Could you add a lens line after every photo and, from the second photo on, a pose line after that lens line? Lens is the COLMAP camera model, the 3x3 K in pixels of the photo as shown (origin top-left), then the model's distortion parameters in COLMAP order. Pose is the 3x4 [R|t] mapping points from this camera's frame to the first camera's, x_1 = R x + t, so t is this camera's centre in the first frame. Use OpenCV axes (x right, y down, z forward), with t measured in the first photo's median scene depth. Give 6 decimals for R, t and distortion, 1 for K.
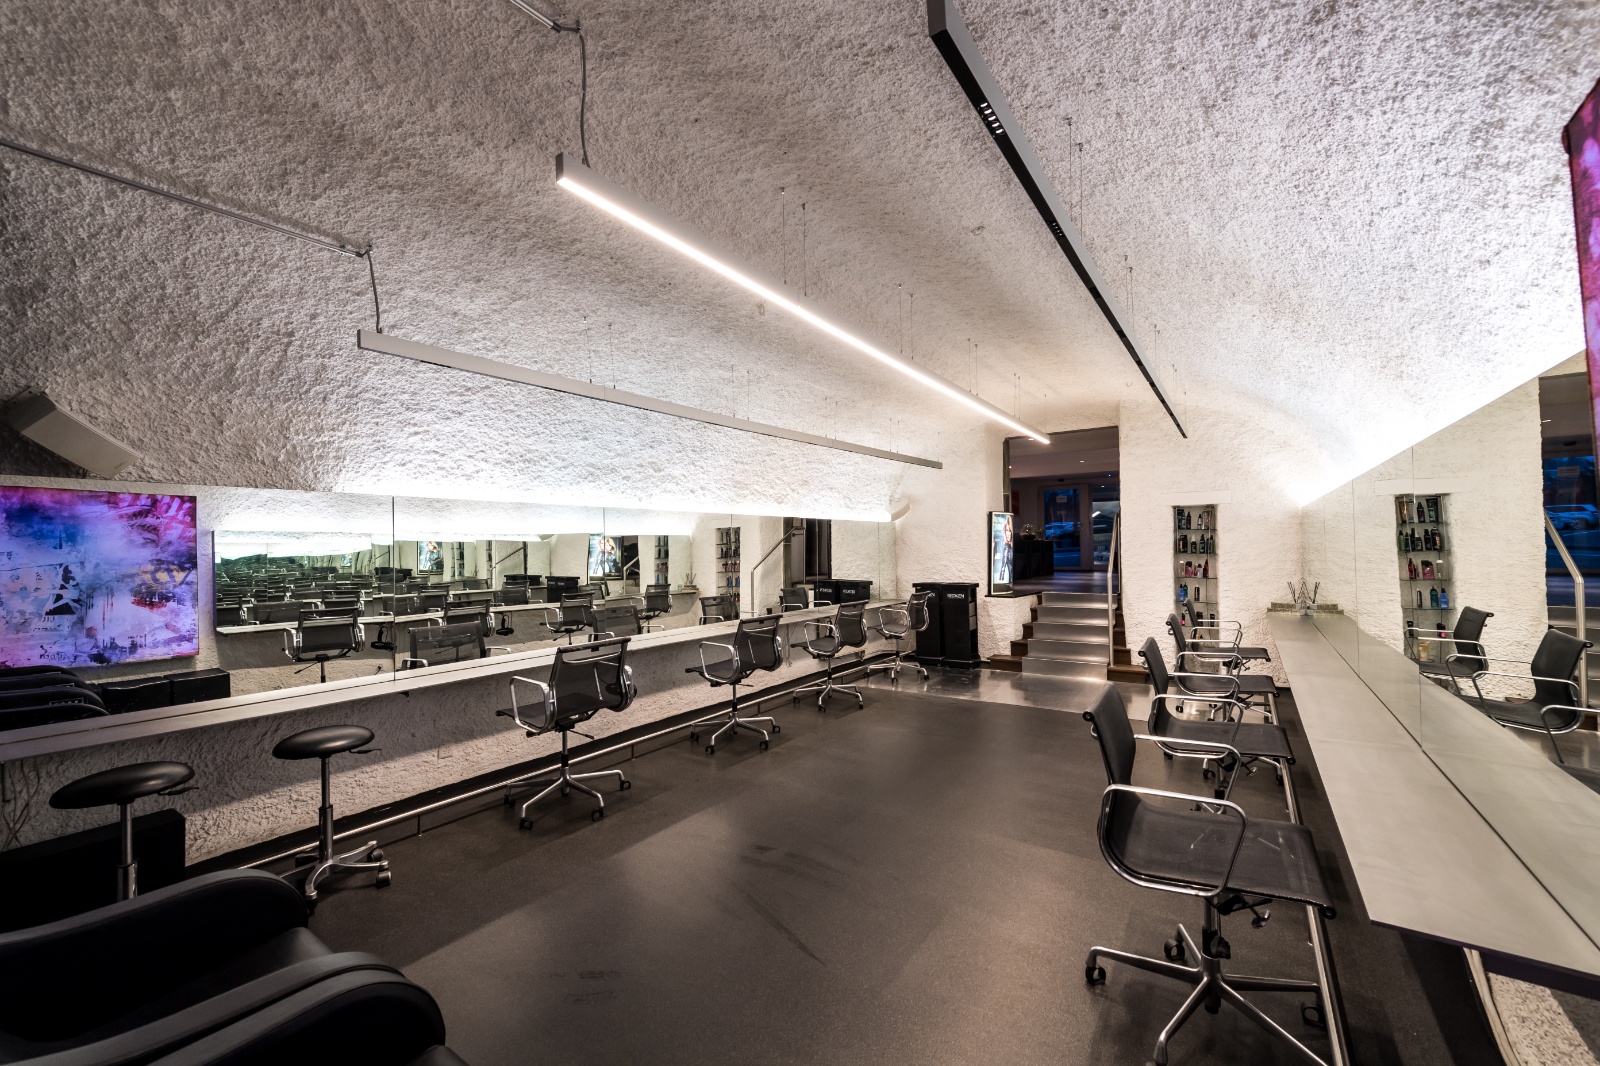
lens RADIAL K [[623.8, 0, 800.1], [0, 623.8, 543.0], [0, 0, 1]] dist [0.012811, -0.003558]
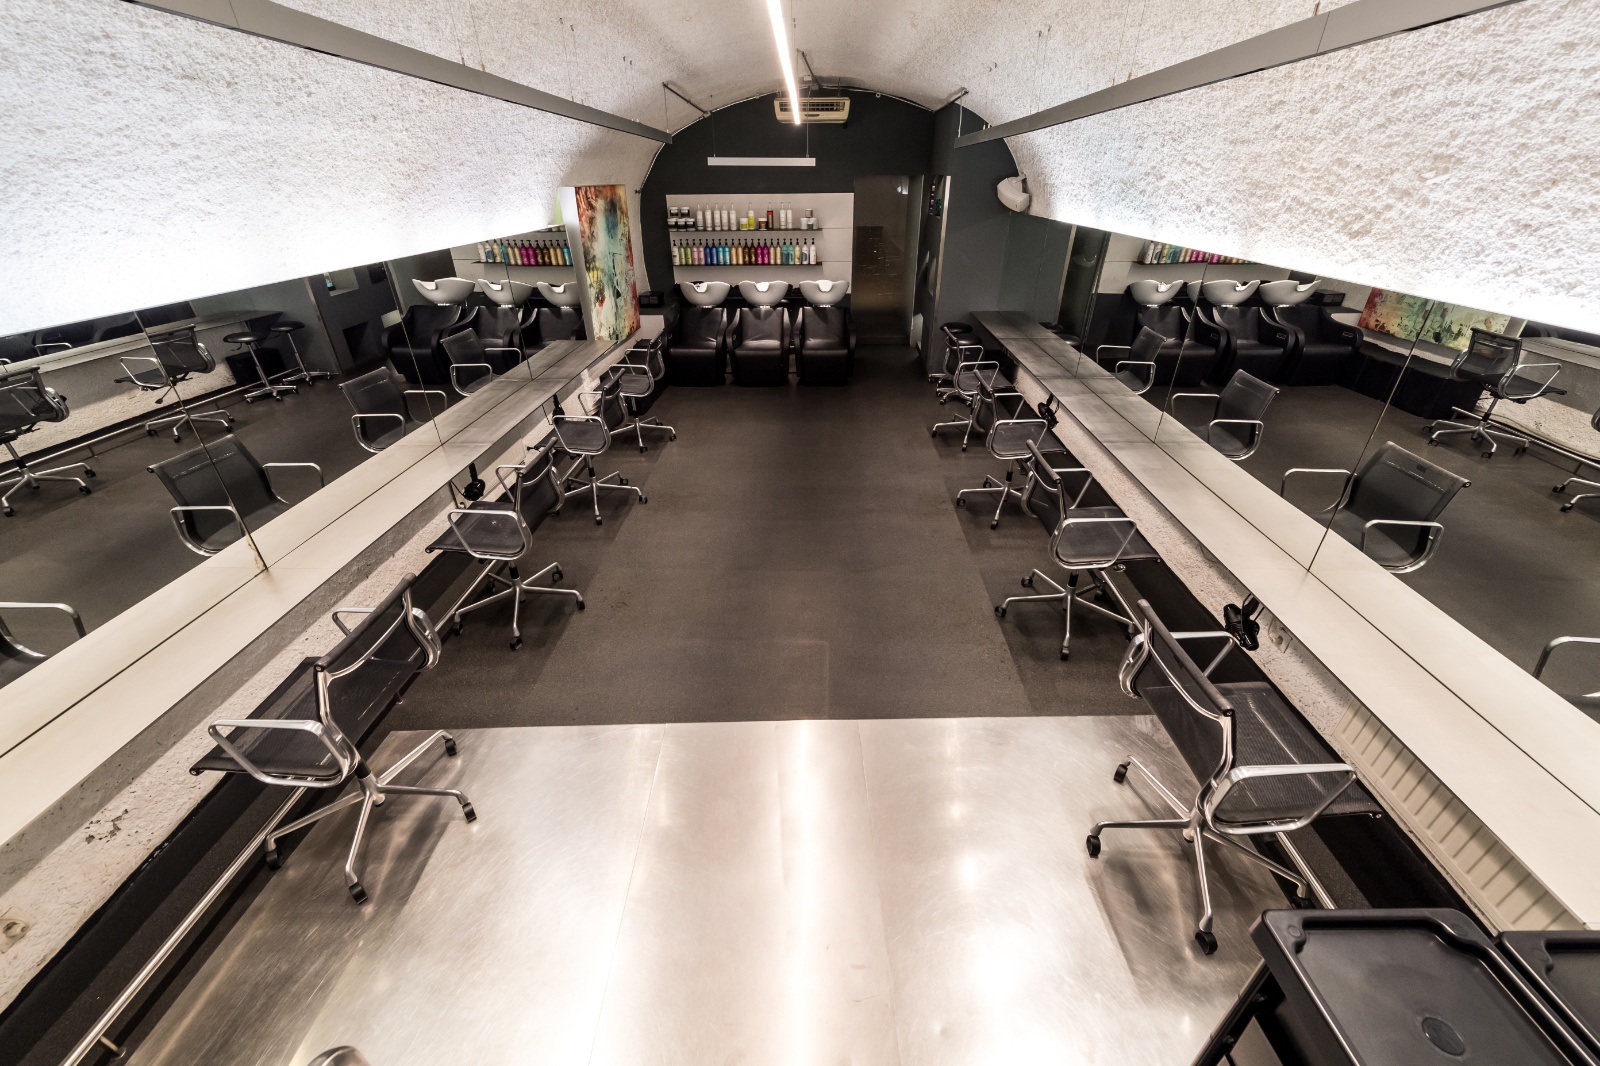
lens RADIAL K [[623.8, 0, 804.9], [0, 623.8, 538.8], [0, 0, 1]] dist [0.012811, -0.003558]
pose [[-0.827713, 0.305729, -0.470554, 0.523008], [0.032880, 0.863533, 0.503220, -0.119517], [0.560187, 0.401050, -0.724810, 1.295530]]
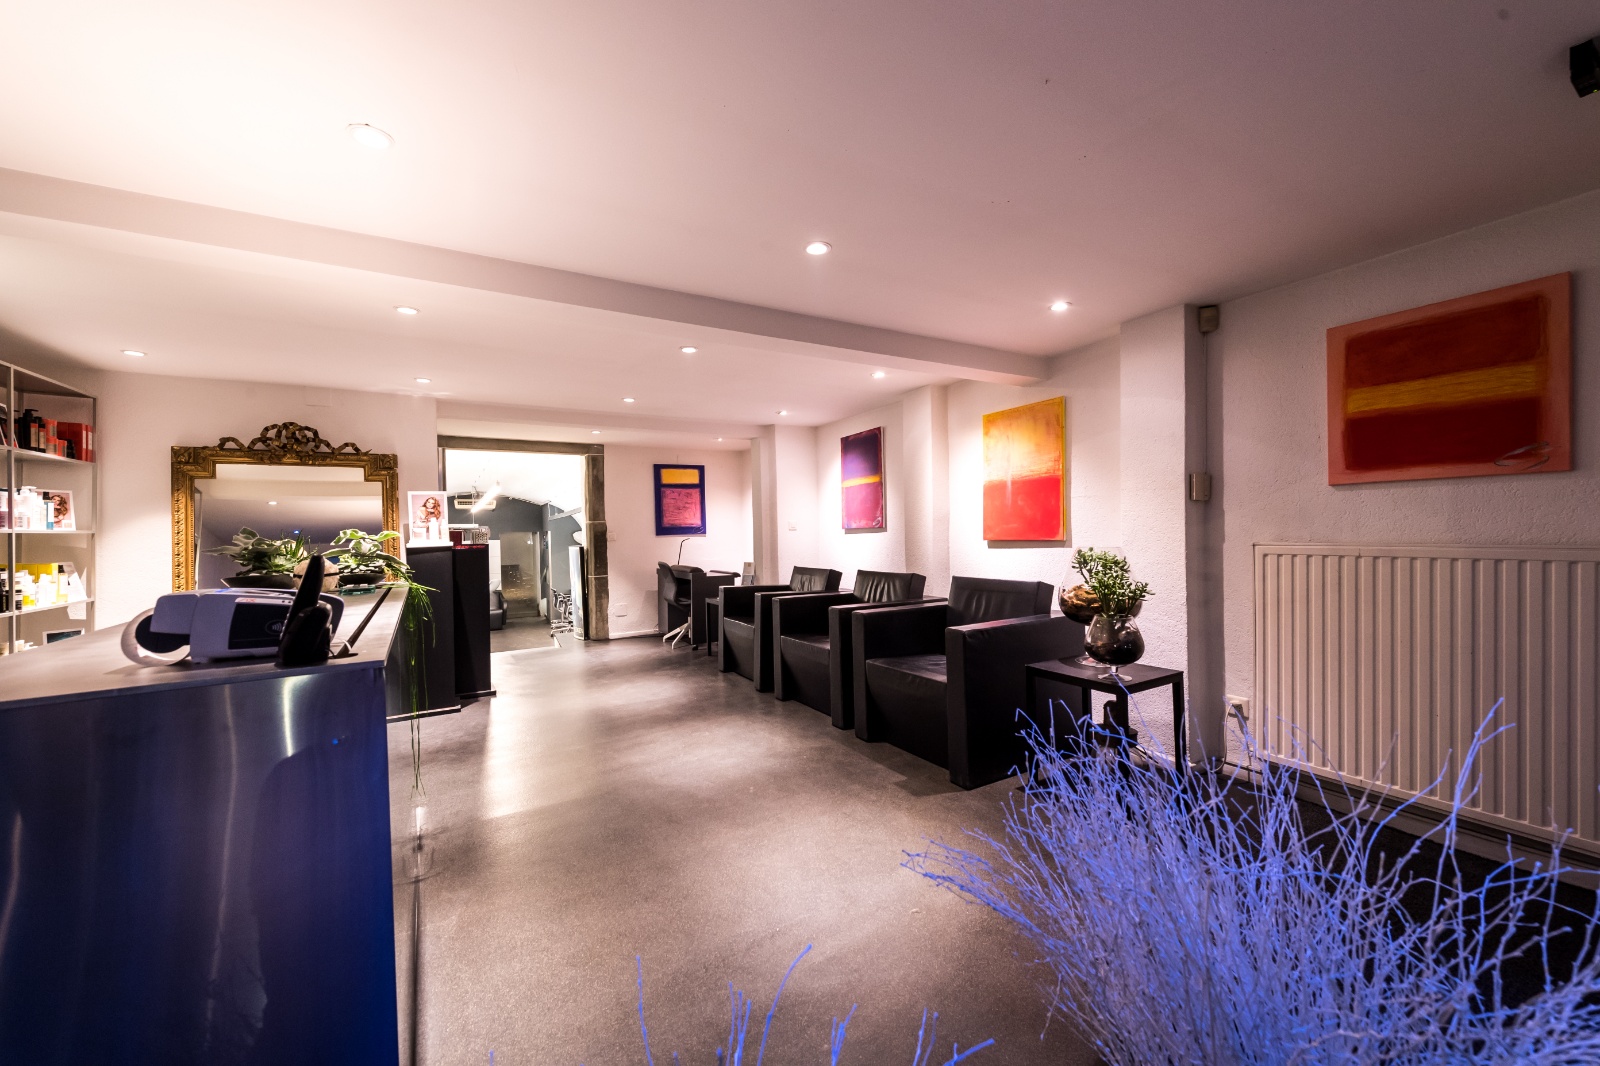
lens RADIAL K [[623.8, 0, 805.0], [0, 623.8, 539.4], [0, 0, 1]] dist [0.012811, -0.003558]
pose [[-0.424182, 0.039625, -0.904710, 1.391155], [0.039837, 0.998892, 0.025072, -0.095535], [0.904700, -0.025406, -0.425290, 2.331413]]
